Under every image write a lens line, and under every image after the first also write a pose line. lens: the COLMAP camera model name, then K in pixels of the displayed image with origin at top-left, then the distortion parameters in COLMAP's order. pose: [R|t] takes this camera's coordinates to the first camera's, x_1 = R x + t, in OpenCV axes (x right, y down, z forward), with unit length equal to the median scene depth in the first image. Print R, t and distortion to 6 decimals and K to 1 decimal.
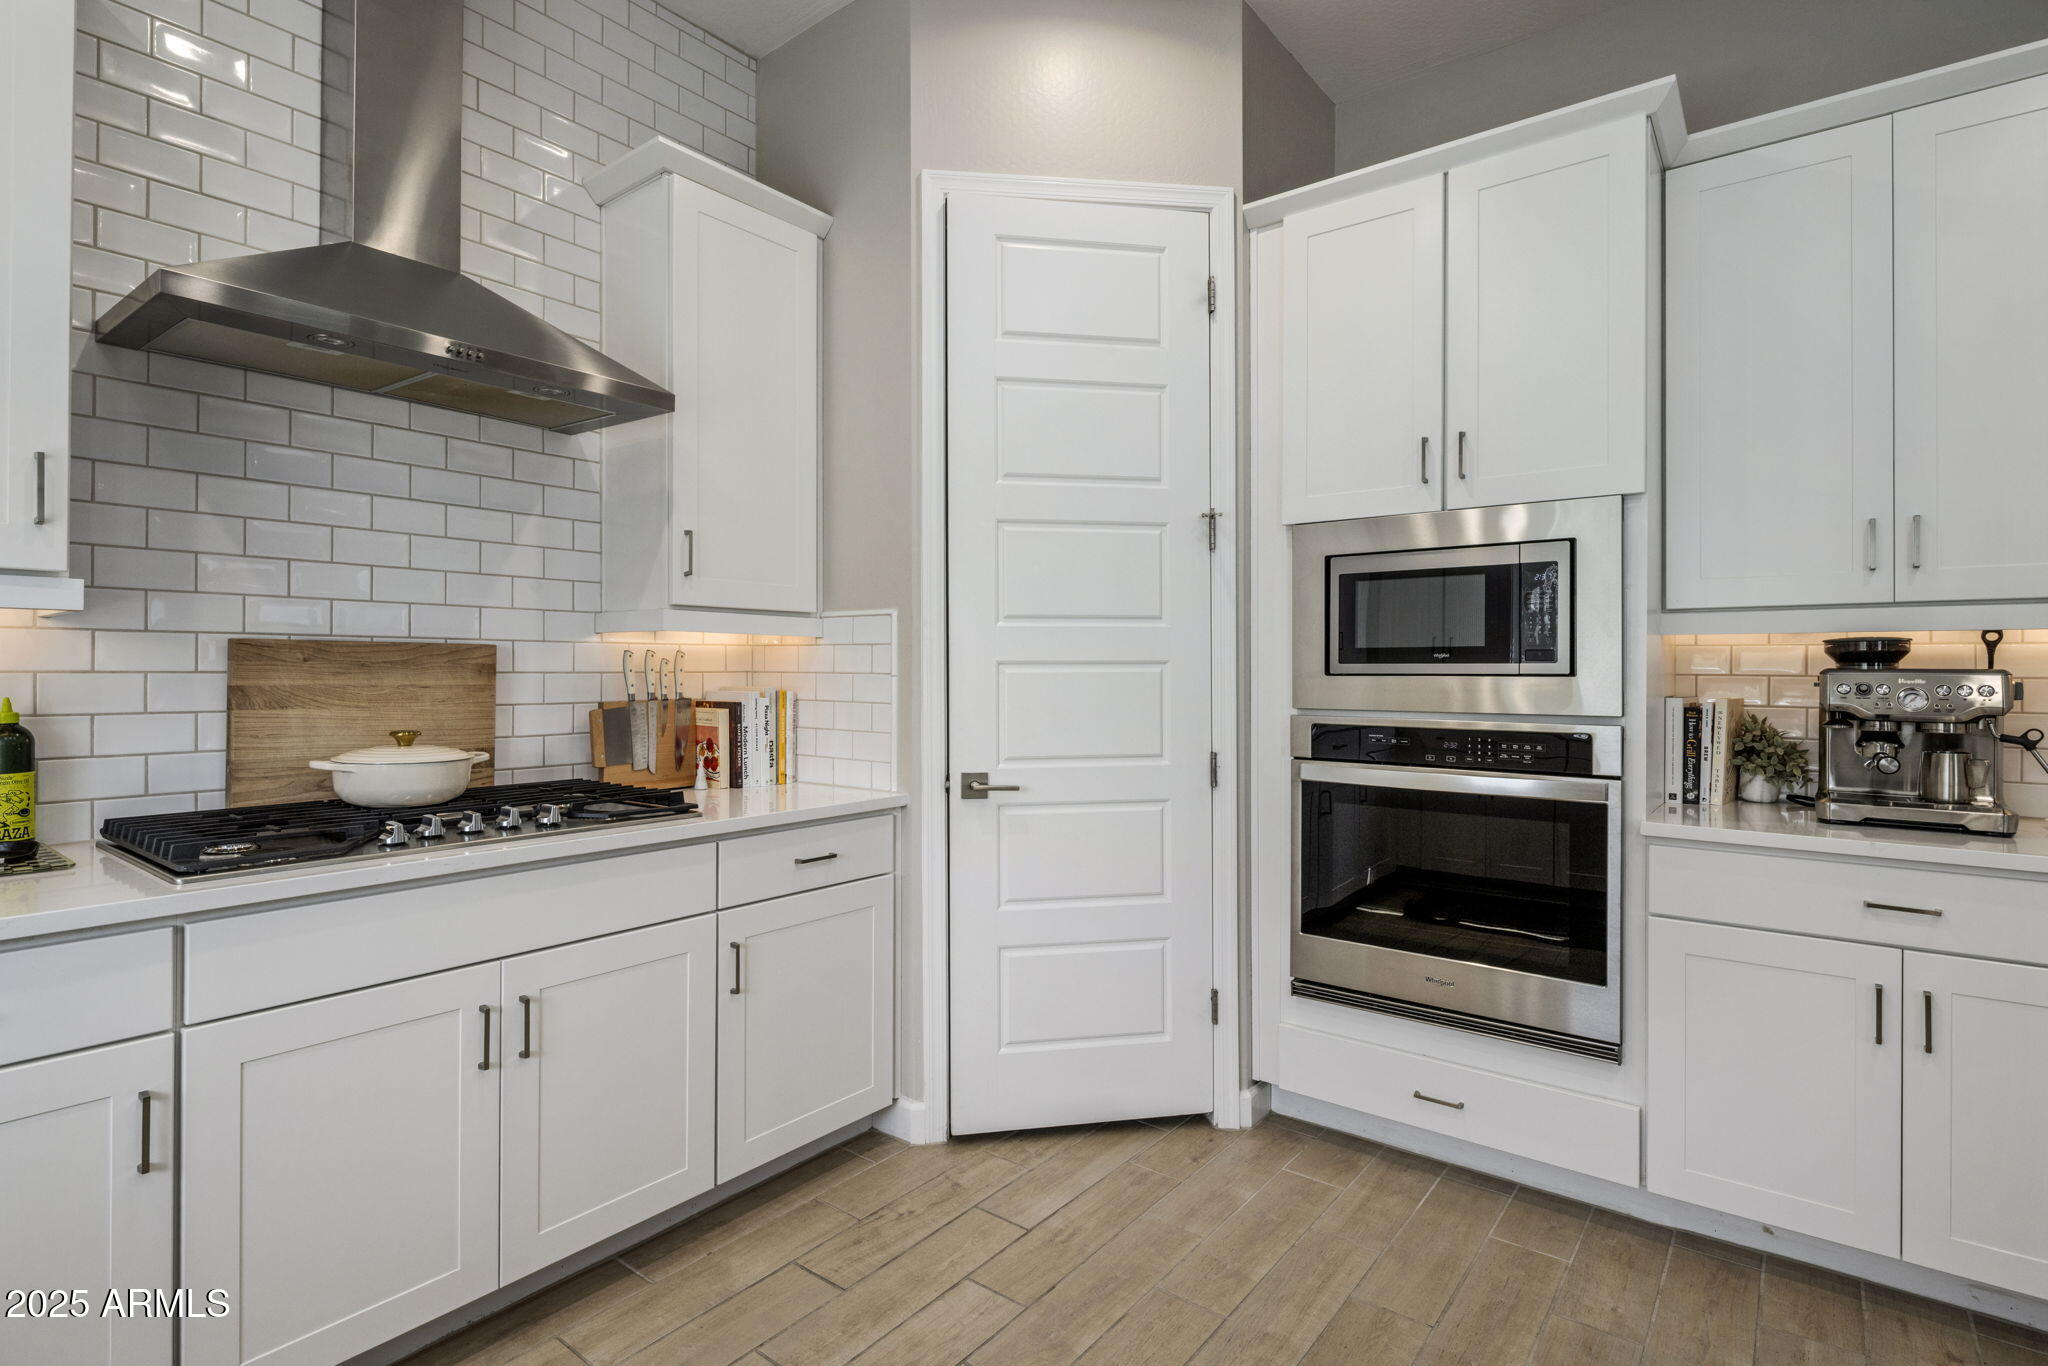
lens RADIAL K [[1012.0, 0, 1016.2], [0, 1012.0, 666.6], [0, 0, 1]] dist [0.006451, -0.005934]
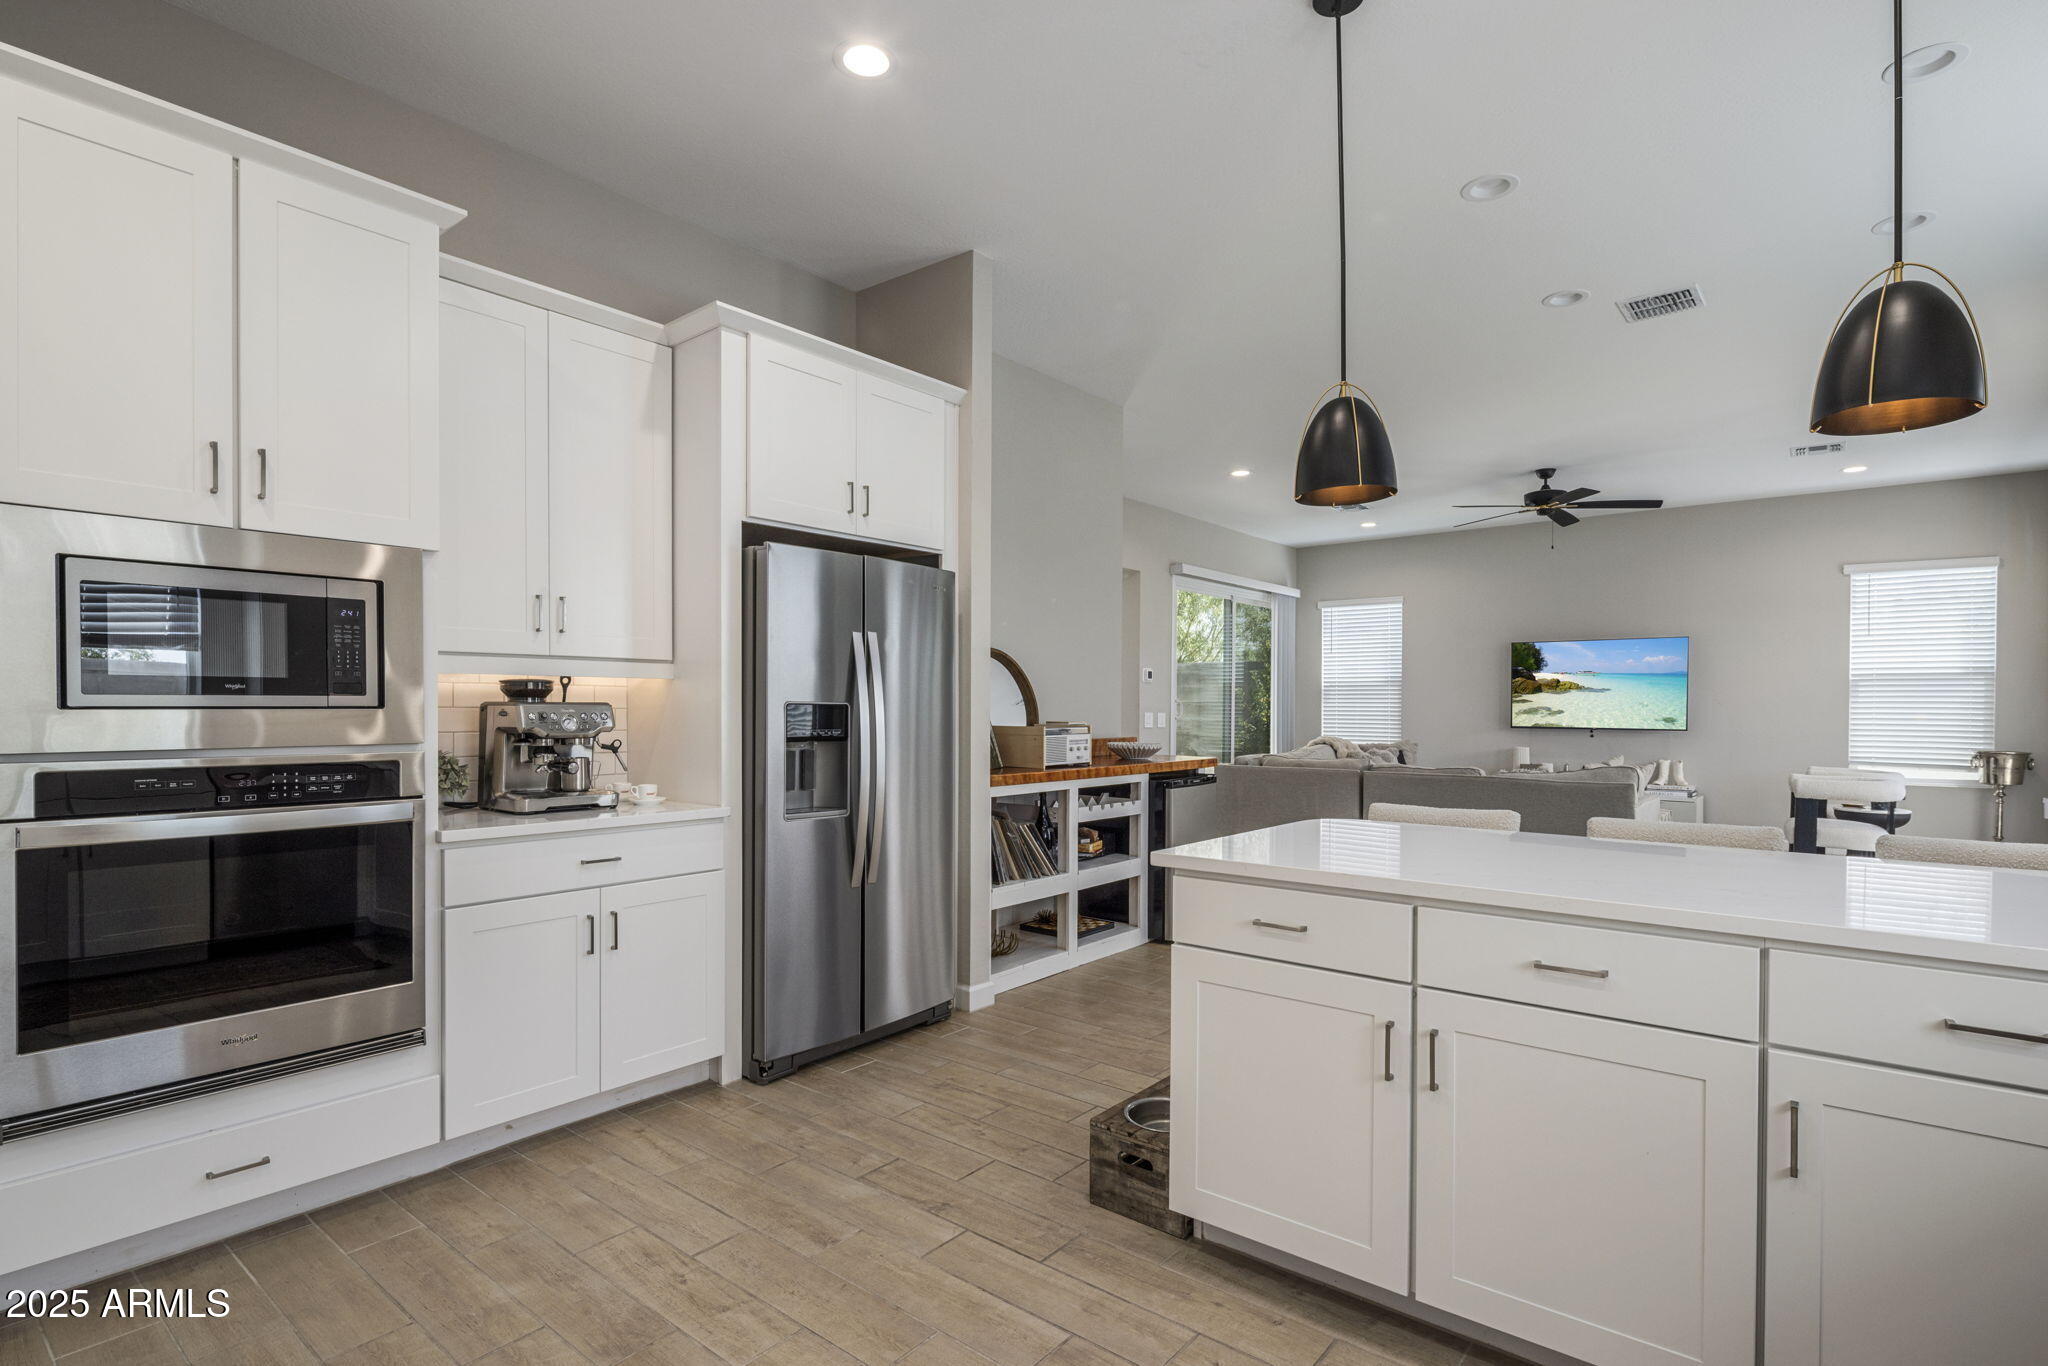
lens RADIAL K [[1012.0, 0, 1045.6], [0, 1012.0, 715.3], [0, 0, 1]] dist [0.006451, -0.005934]
pose [[-0.004815, -0.012892, 0.999905, -0.507437], [-0.008188, 0.999884, 0.012852, -0.002657], [-0.999955, -0.008125, -0.004920, 0.273642]]
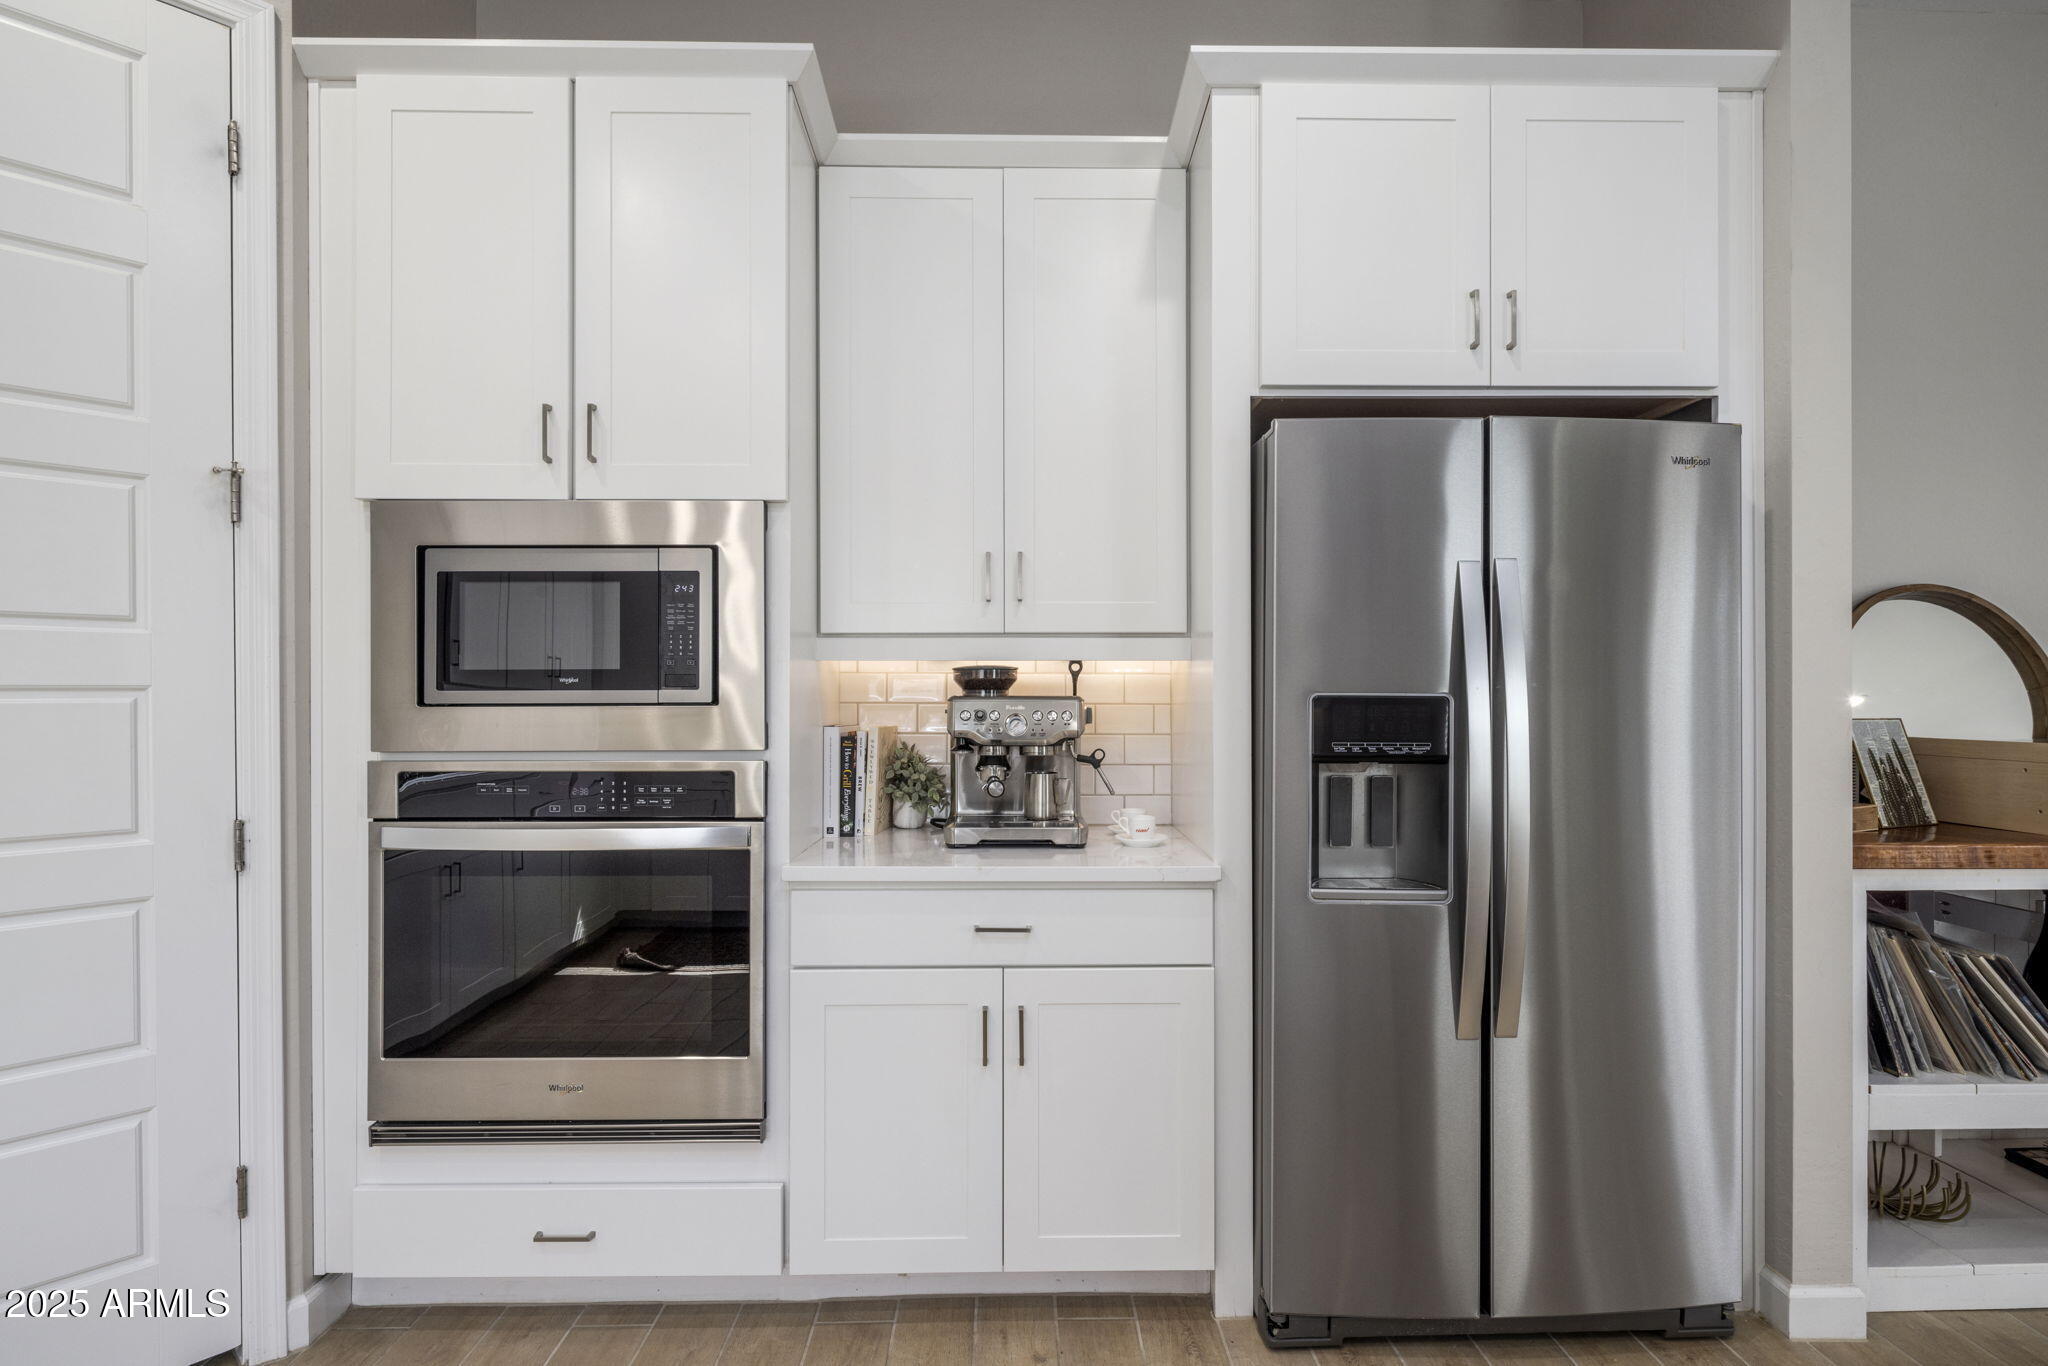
lens RADIAL K [[1012.0, 0, 1031.5], [0, 1012.0, 697.7], [0, 0, 1]] dist [0.006451, -0.005934]
pose [[0.772326, -0.003296, 0.635218, 0.195249], [0.001529, 0.999993, 0.003330, 0.000674], [-0.635225, -0.001600, 0.772326, 0.149678]]
